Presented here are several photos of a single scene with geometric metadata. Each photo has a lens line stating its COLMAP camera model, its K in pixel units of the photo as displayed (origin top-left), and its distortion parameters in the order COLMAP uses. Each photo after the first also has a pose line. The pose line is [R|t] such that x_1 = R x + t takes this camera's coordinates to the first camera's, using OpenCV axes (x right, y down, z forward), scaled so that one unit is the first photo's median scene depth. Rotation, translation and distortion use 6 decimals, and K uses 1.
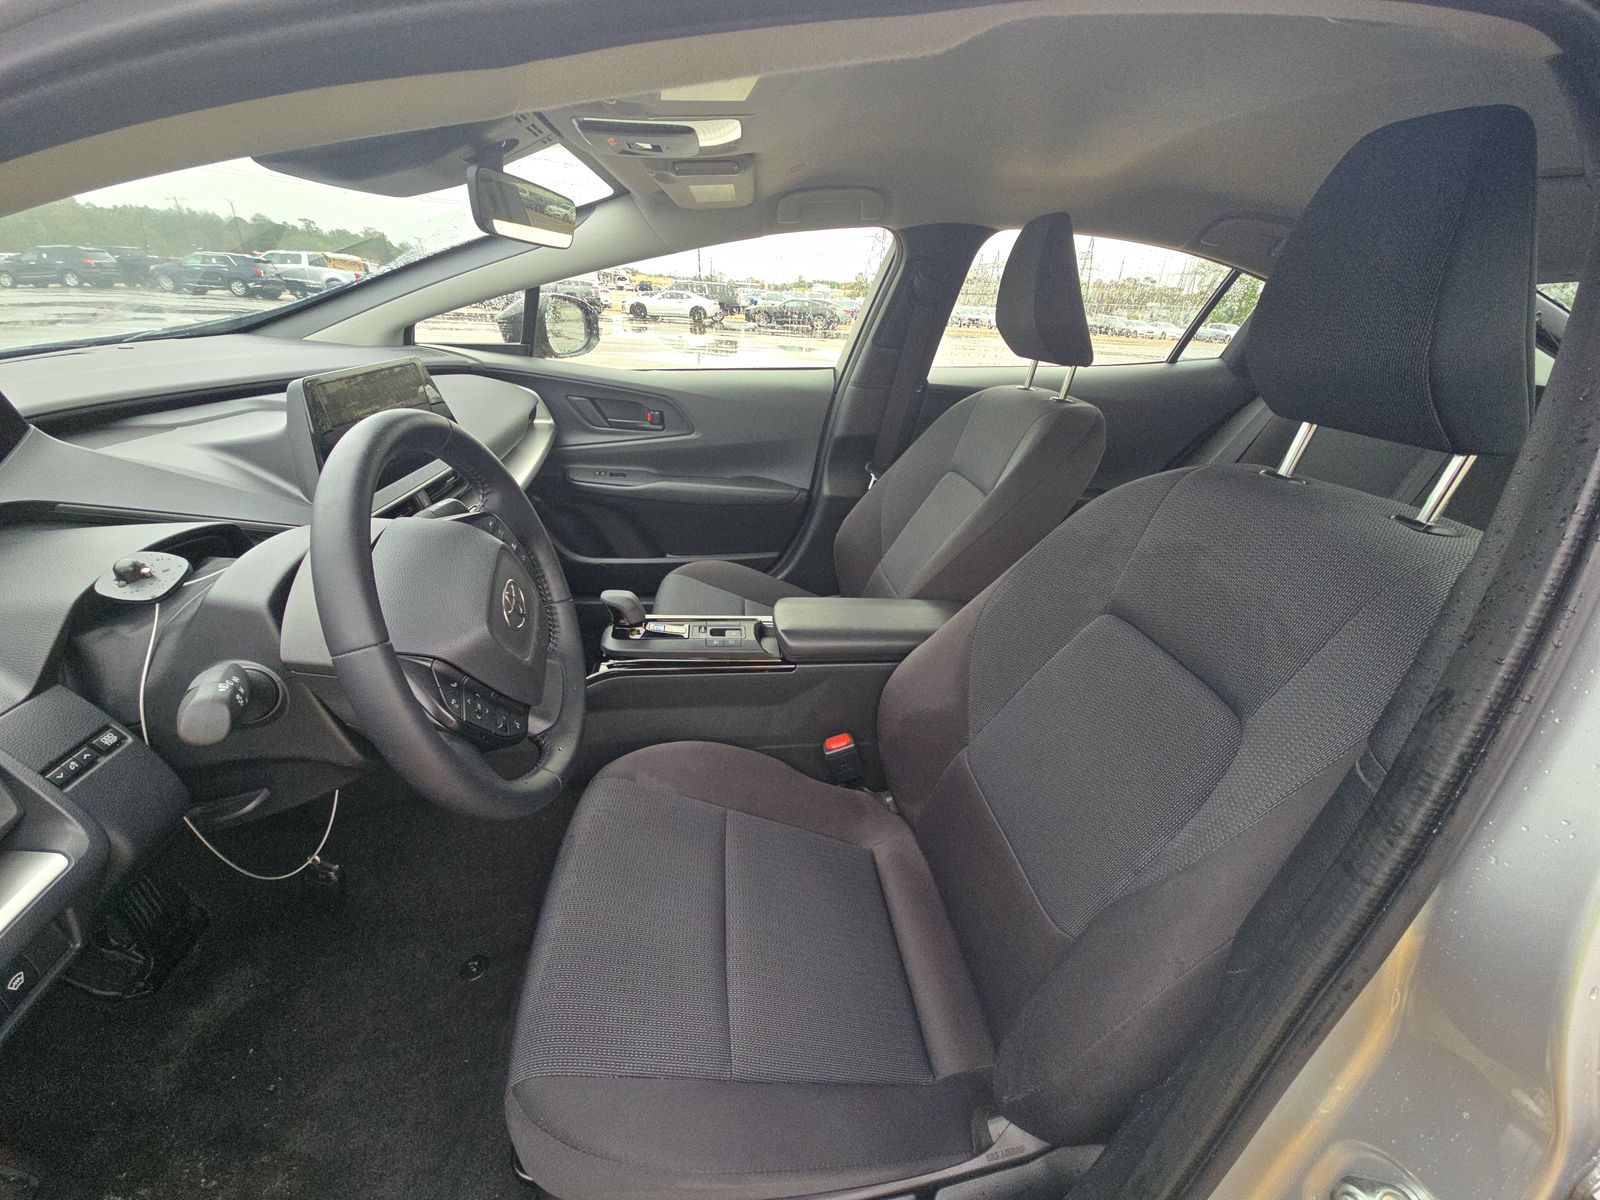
lens RADIAL K [[650.3, 0, 803.9], [0, 650.3, 589.4], [0, 0, 1]] dist [0.009423, -0.008060]
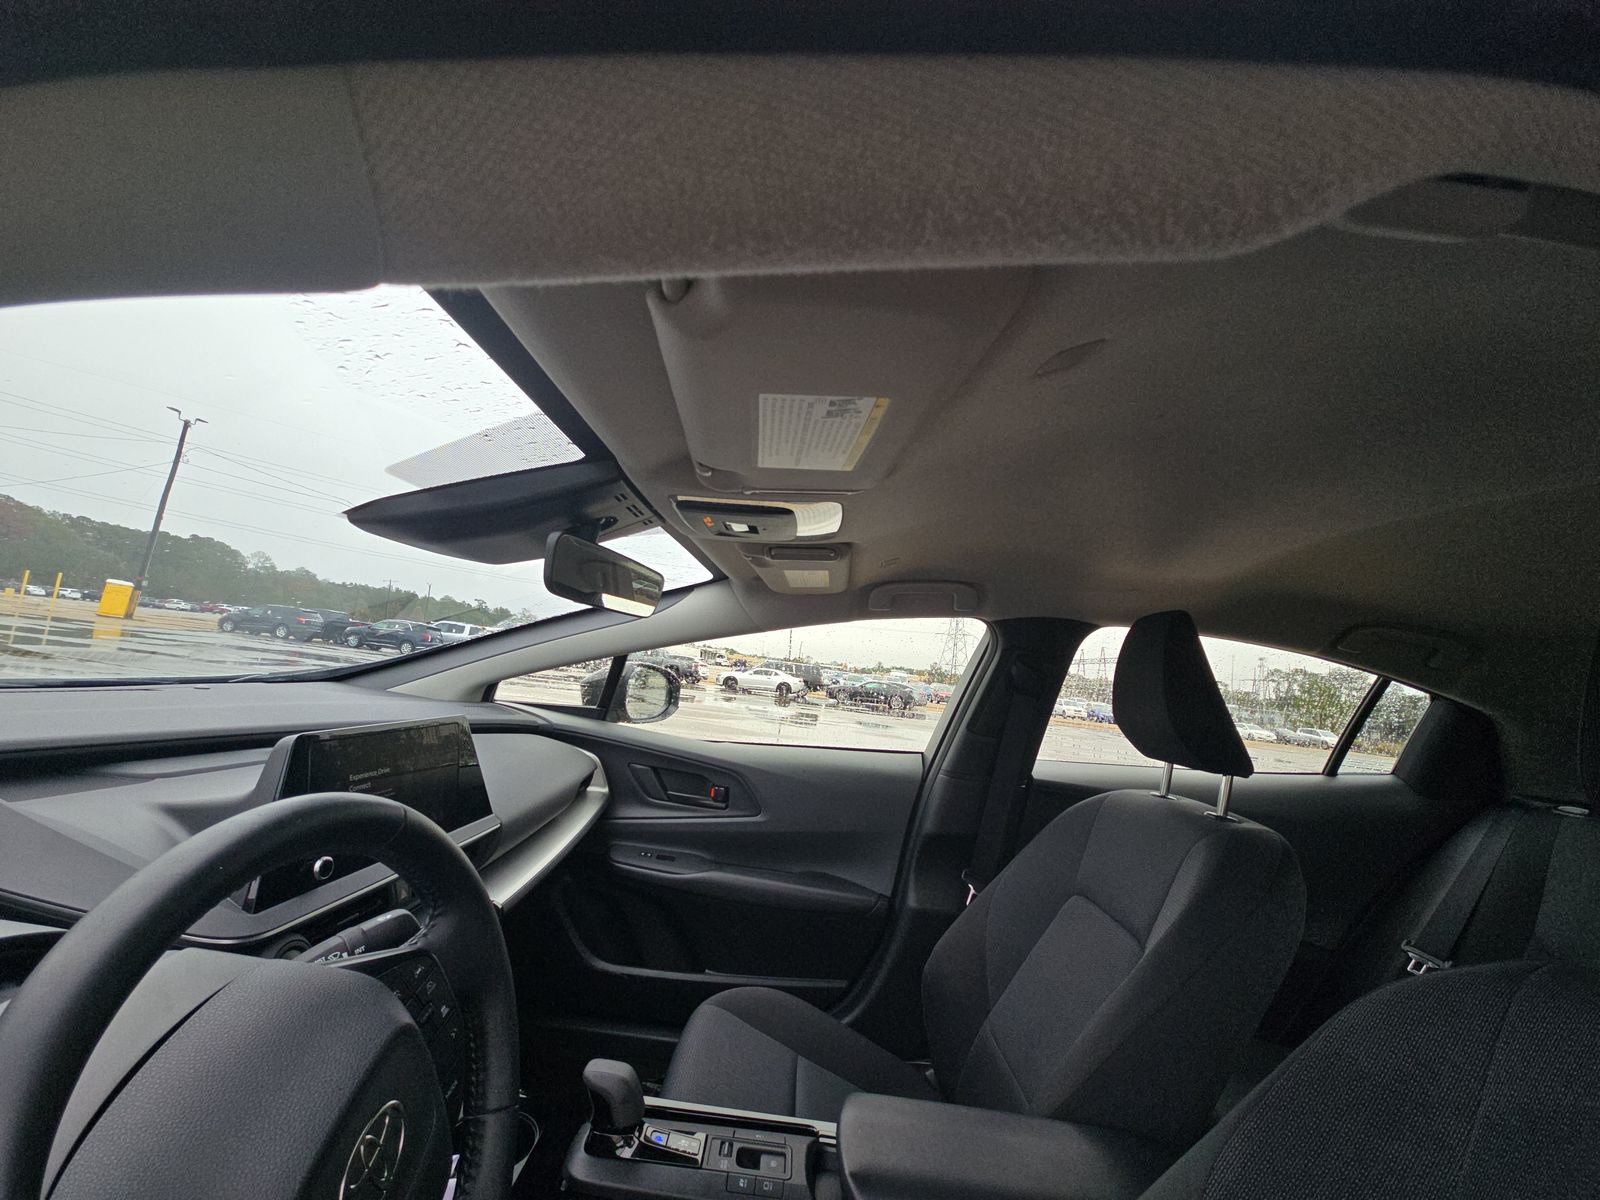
lens RADIAL K [[640.8, 0, 793.3], [0, 640.8, 598.2], [0, 0, 1]] dist [0.001389, 0.000181]
pose [[0.989325, 0.037046, -0.140938, -0.014378], [-0.104771, 0.853035, -0.511228, -0.054539], [0.101286, 0.520537, 0.847811, 0.127248]]
